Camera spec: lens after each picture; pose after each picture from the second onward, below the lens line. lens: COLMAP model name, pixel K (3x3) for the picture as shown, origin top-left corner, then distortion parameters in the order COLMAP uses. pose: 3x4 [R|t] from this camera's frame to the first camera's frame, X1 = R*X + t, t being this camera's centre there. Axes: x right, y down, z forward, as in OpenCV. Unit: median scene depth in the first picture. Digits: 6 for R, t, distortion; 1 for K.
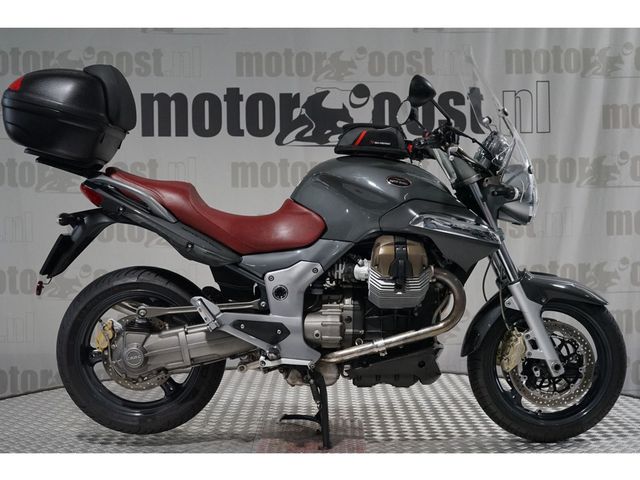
lens RADIAL K [[994.9, 0, 318.9], [0, 994.9, 240.7], [0, 0, 1]] dist [-0.011965, 0.000000]
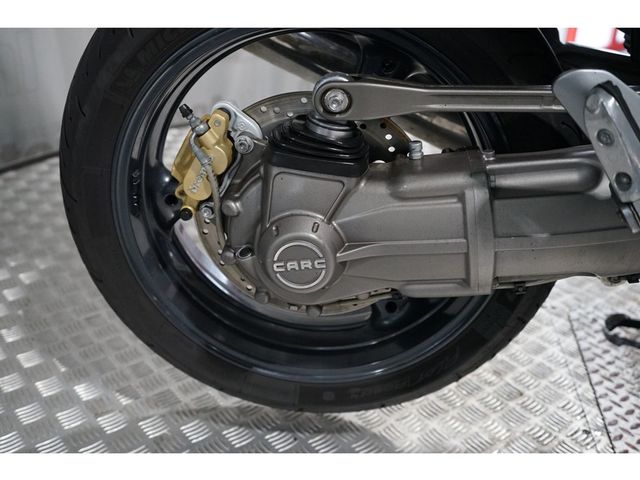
lens RADIAL K [[723.2, 0, 319.6], [0, 723.2, 240.5], [0, 0, 1]] dist [0.011074, 0.000000]
pose [[0.993125, 0.097528, -0.064742, -0.168148], [-0.062514, 0.909458, 0.411069, 0.026484], [0.098971, -0.404195, 0.909302, 0.817315]]
